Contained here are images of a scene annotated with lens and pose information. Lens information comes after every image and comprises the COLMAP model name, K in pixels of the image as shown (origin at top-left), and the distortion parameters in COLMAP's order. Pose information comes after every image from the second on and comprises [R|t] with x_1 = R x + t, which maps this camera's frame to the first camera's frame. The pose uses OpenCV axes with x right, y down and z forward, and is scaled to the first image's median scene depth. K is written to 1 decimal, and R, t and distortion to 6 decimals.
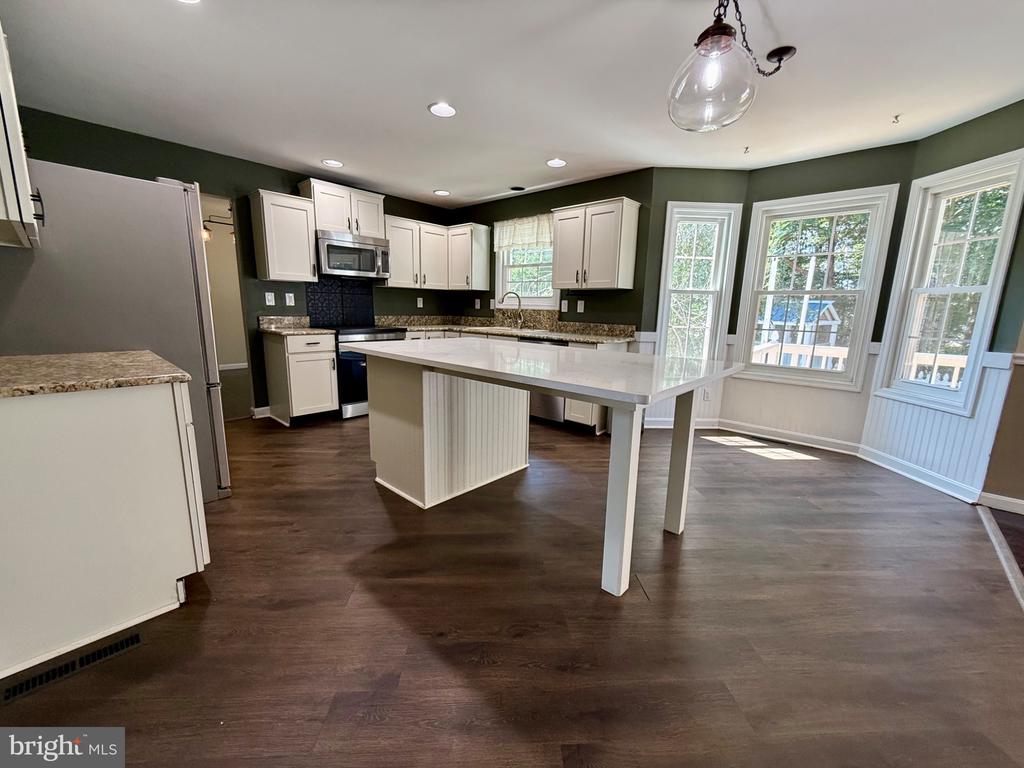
lens RADIAL K [[409.0, 0, 511.1], [0, 409.0, 387.1], [0, 0, 1]] dist [0.000192, -0.000897]
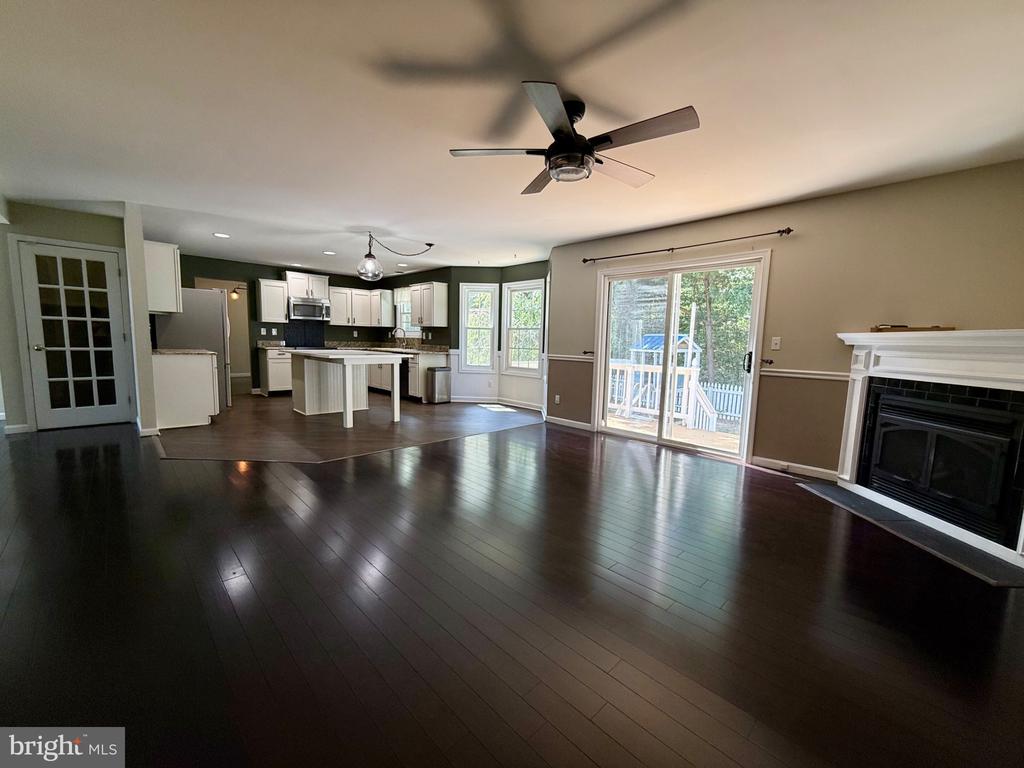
lens RADIAL K [[409.0, 0, 511.3], [0, 409.0, 386.3], [0, 0, 1]] dist [0.000192, -0.000897]
pose [[0.998134, 0.010443, -0.060156, 0.749677], [-0.015275, 0.996644, -0.080425, 0.192524], [0.059114, 0.081194, 0.994944, -0.890747]]
